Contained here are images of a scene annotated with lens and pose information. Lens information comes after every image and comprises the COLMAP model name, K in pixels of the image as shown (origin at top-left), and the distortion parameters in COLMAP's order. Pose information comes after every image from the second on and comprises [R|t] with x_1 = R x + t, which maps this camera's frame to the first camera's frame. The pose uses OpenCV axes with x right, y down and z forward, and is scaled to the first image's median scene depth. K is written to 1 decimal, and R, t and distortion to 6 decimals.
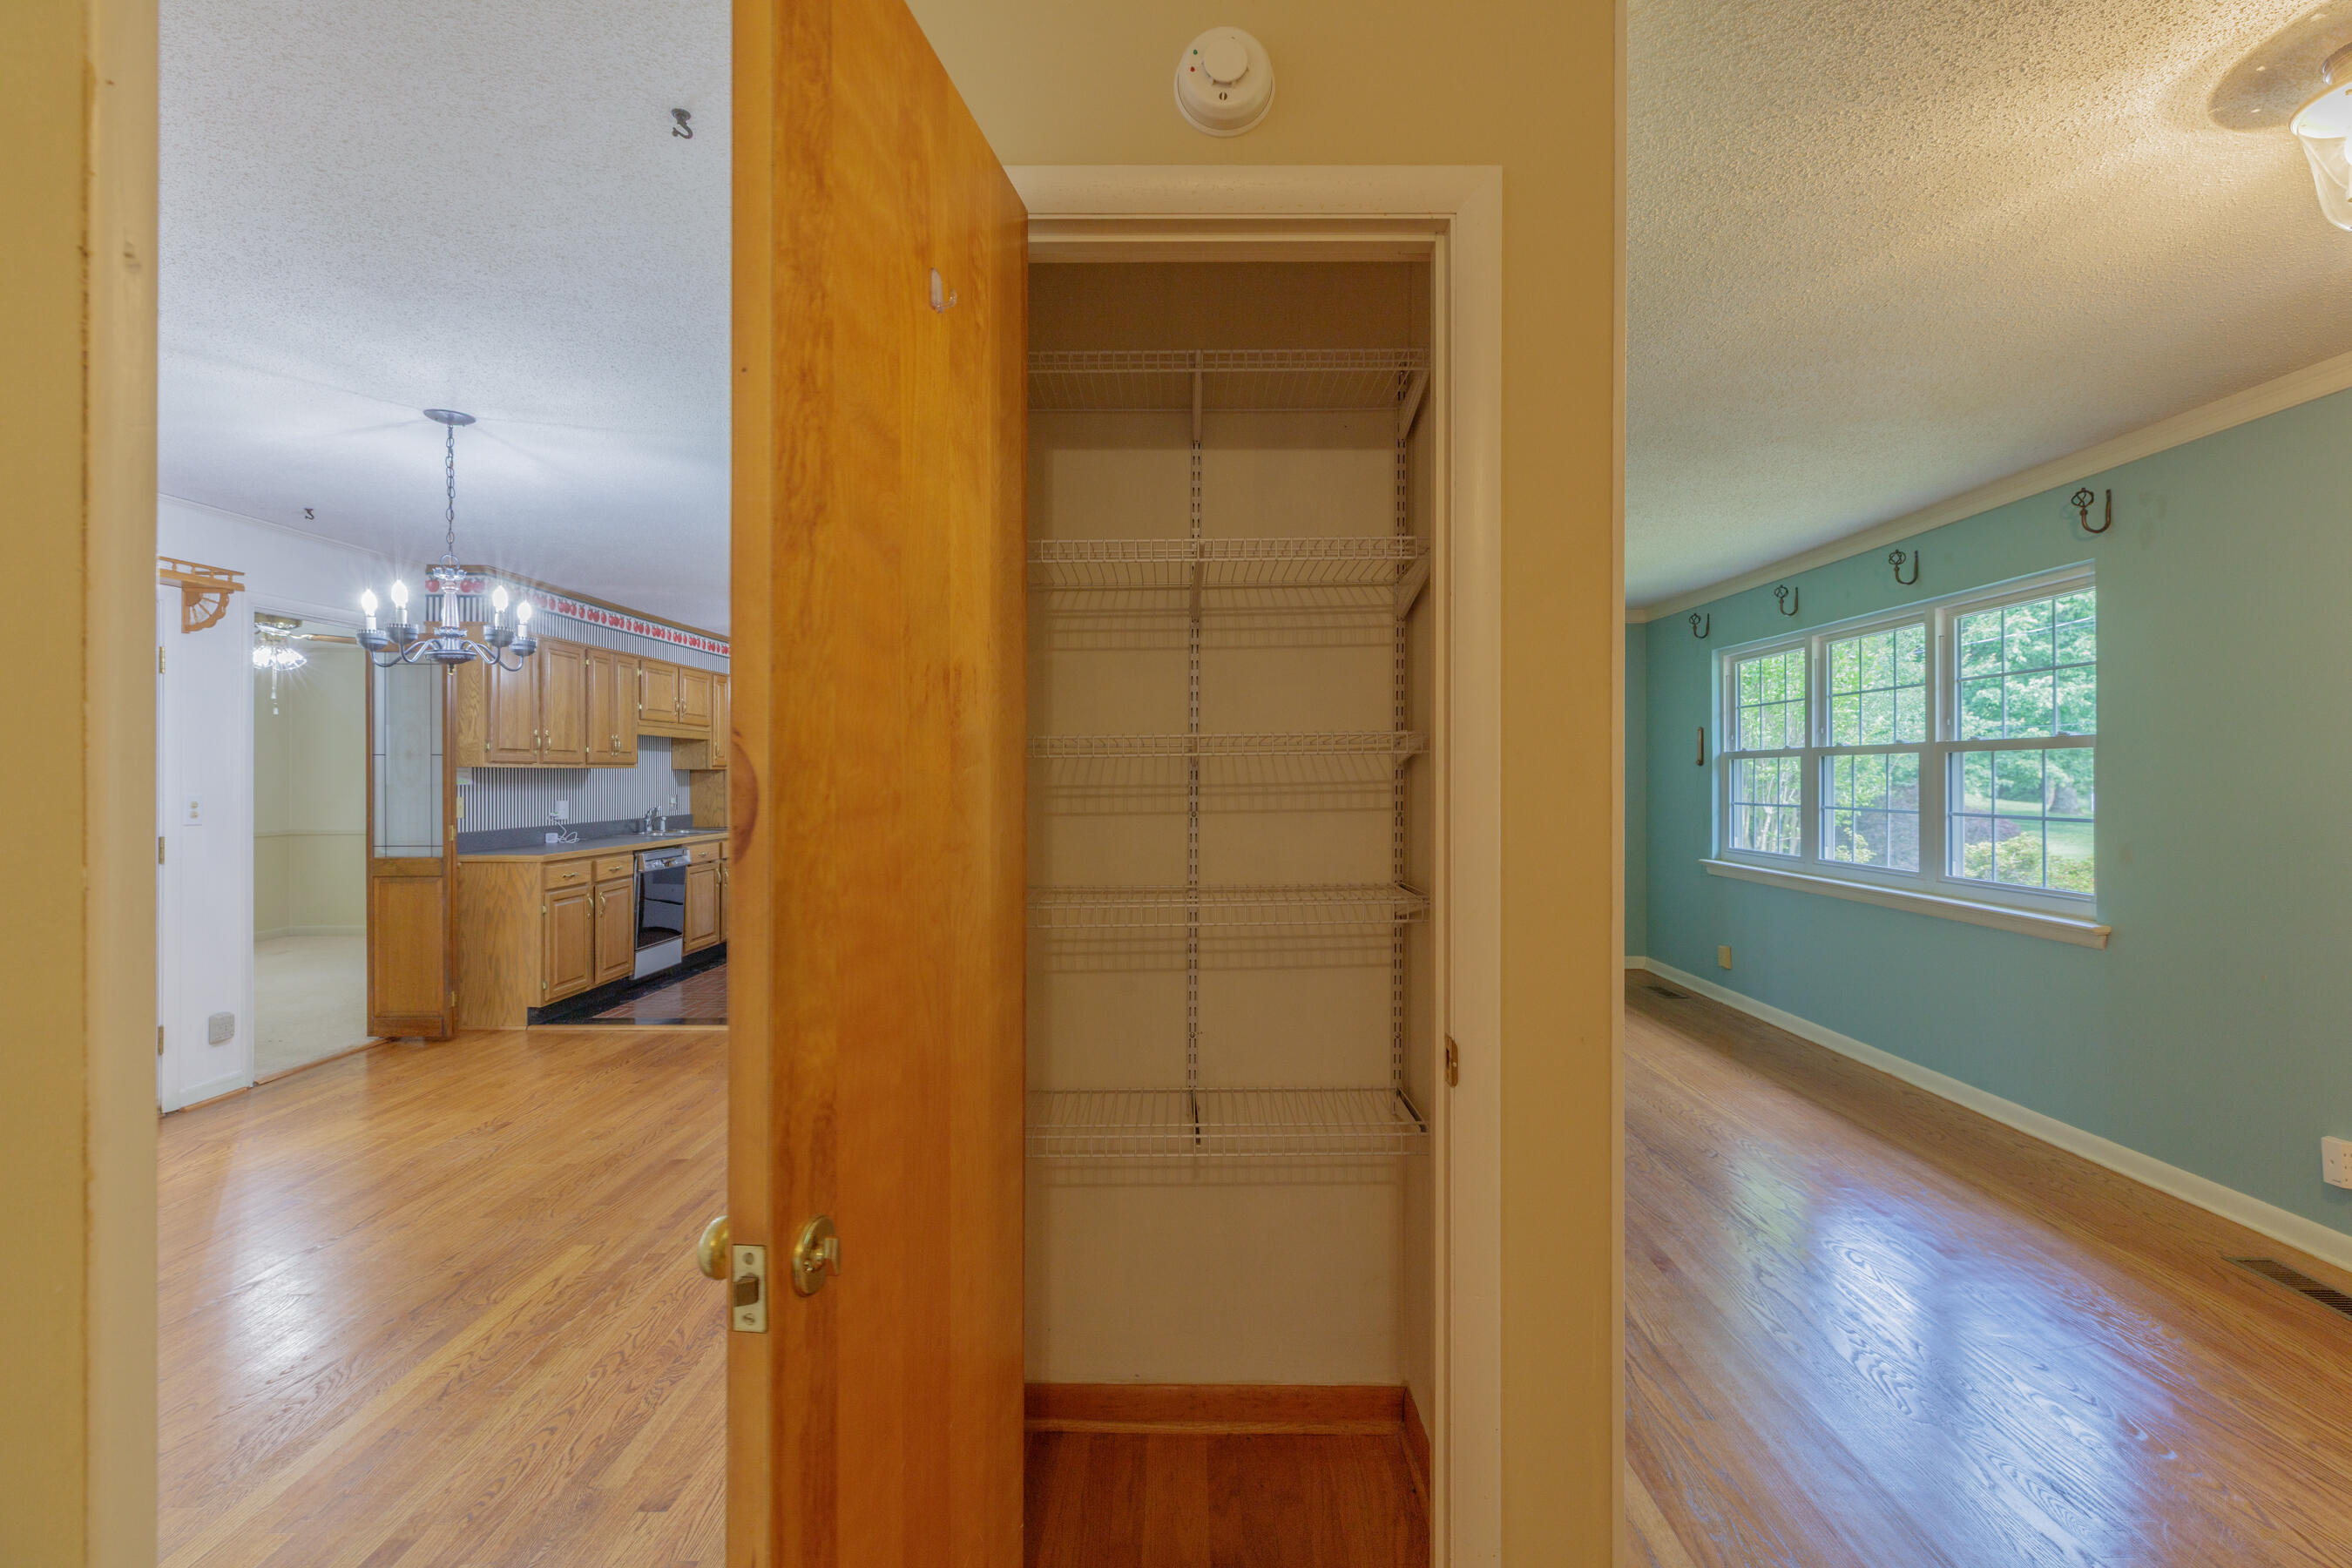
lens RADIAL K [[1044.3, 0, 1180.9], [0, 1044.3, 768.5], [0, 0, 1]] dist [0.004677, -0.001570]
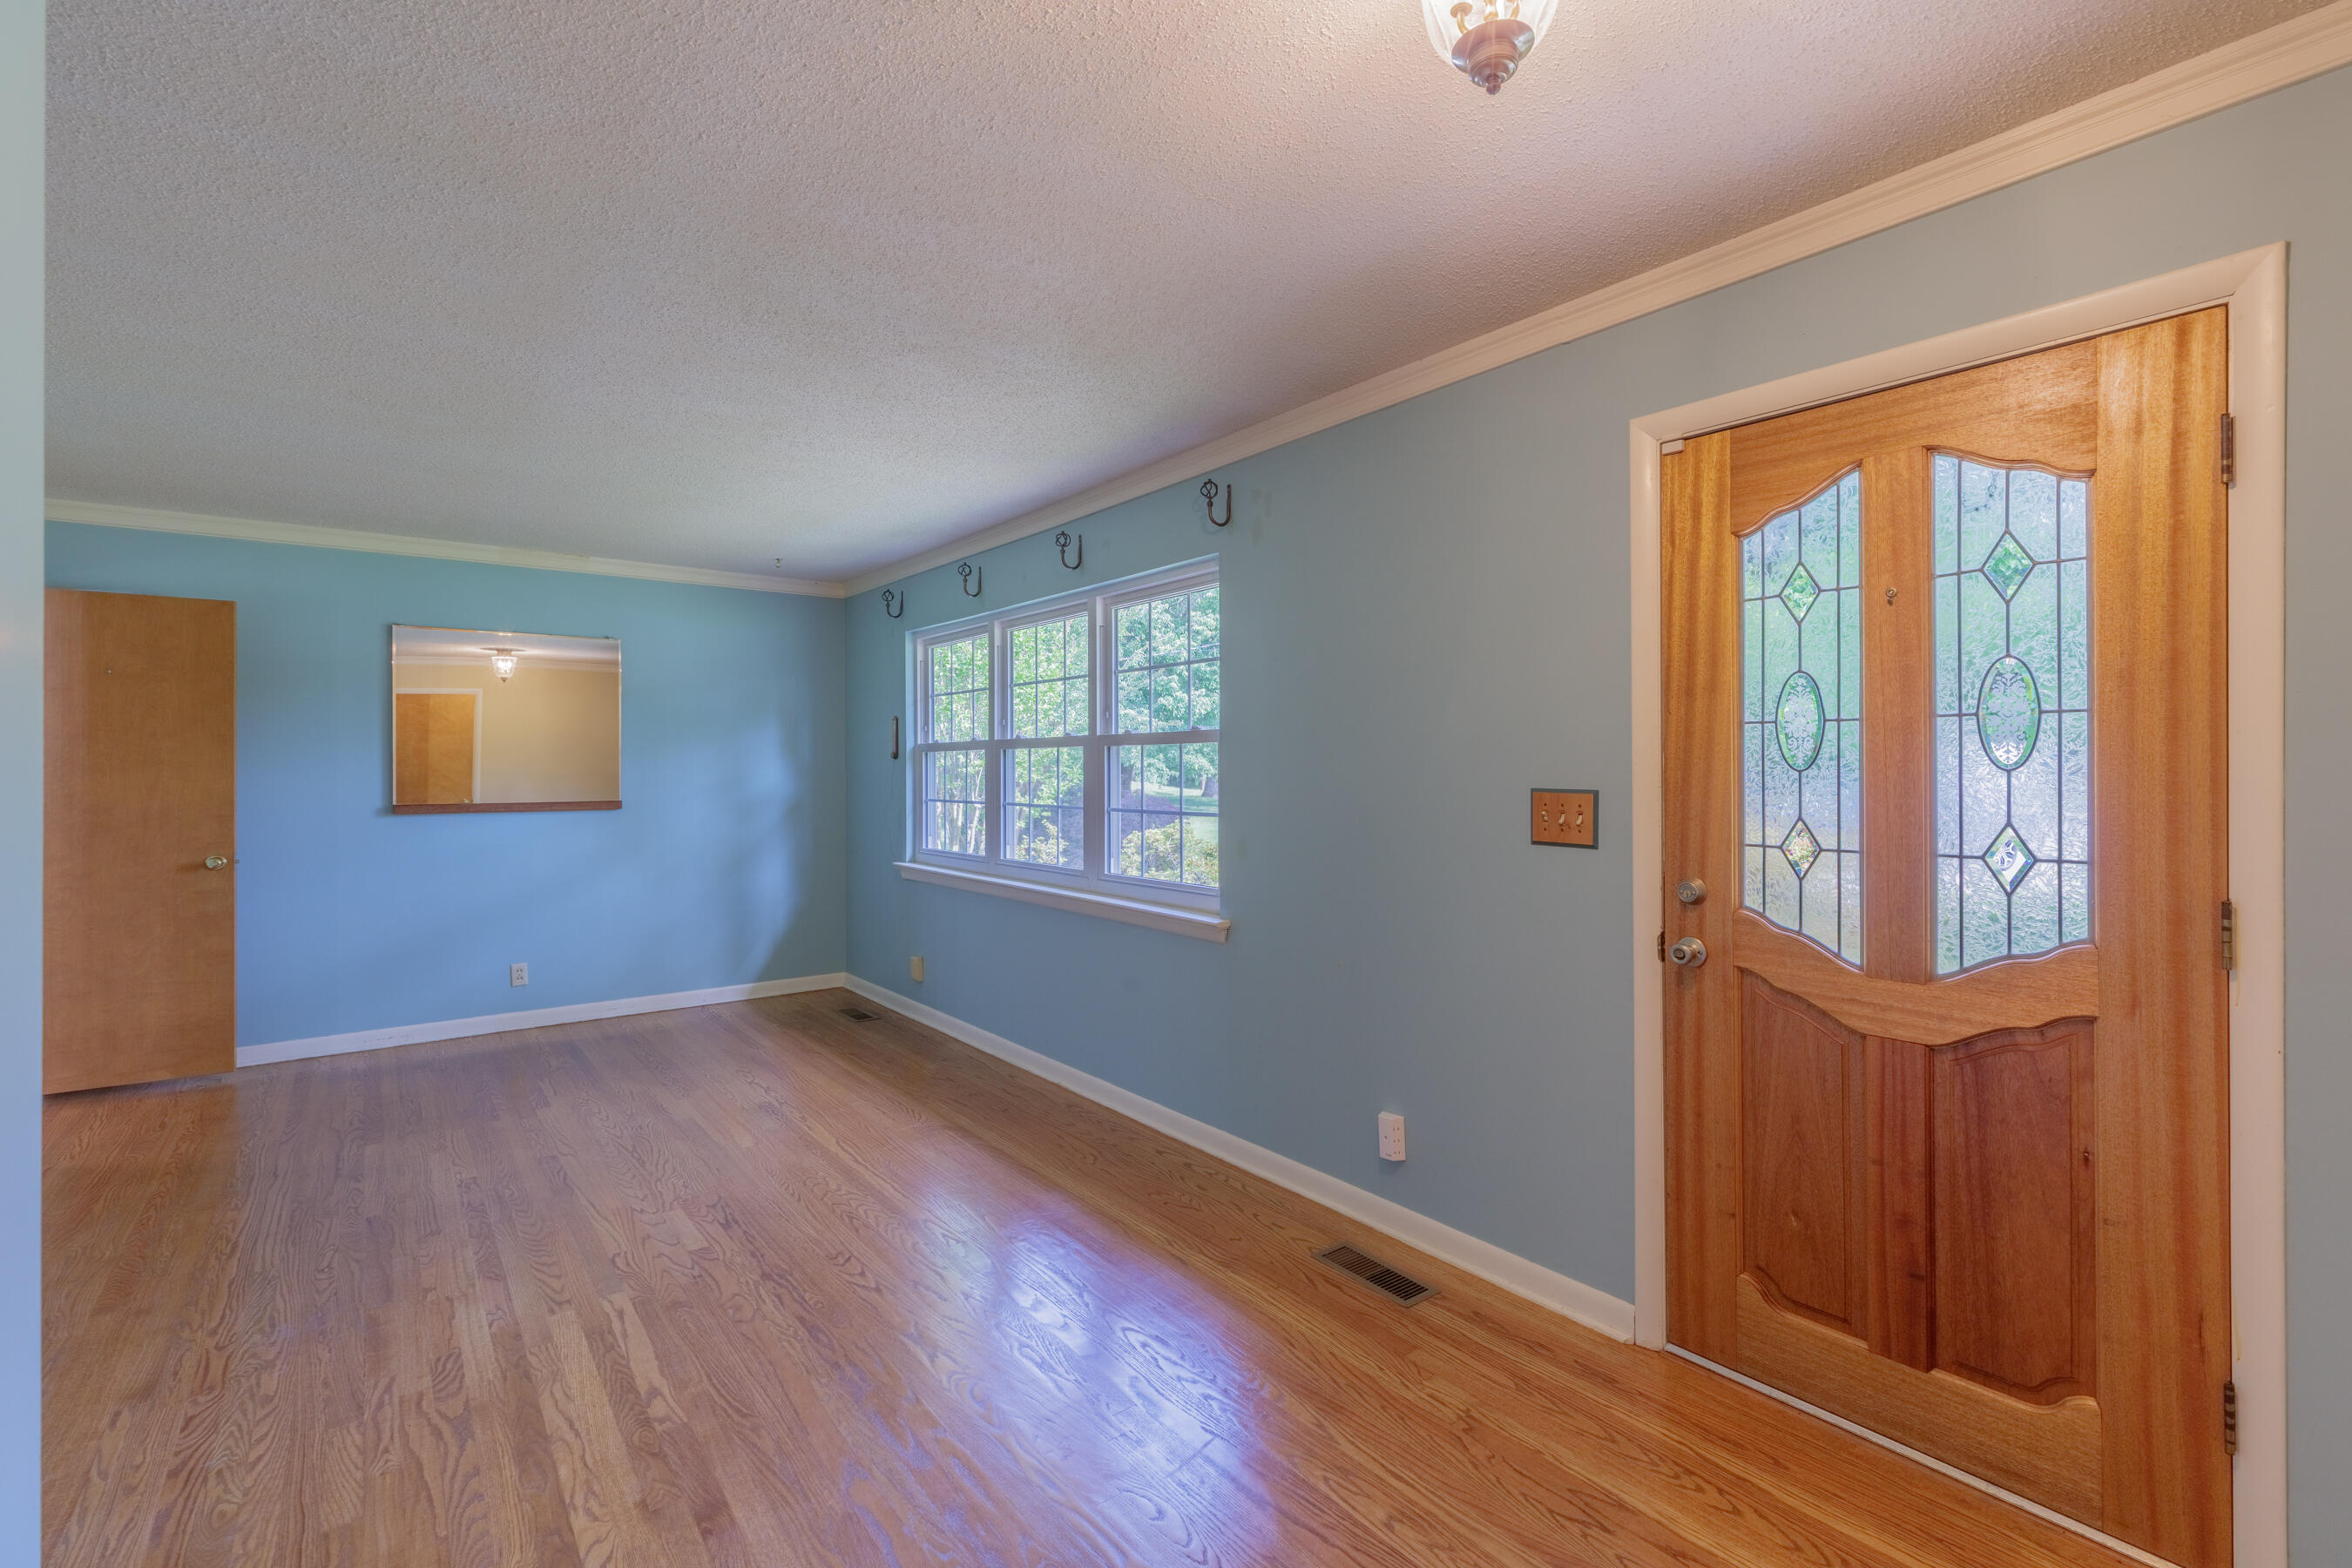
lens RADIAL K [[1044.3, 0, 1174.4], [0, 1044.3, 768.9], [0, 0, 1]] dist [0.004677, -0.001570]
pose [[0.787313, -0.004300, 0.616538, 0.169970], [-0.000268, 0.999973, 0.007317, -0.001051], [-0.616553, -0.005926, 0.787291, 0.182086]]
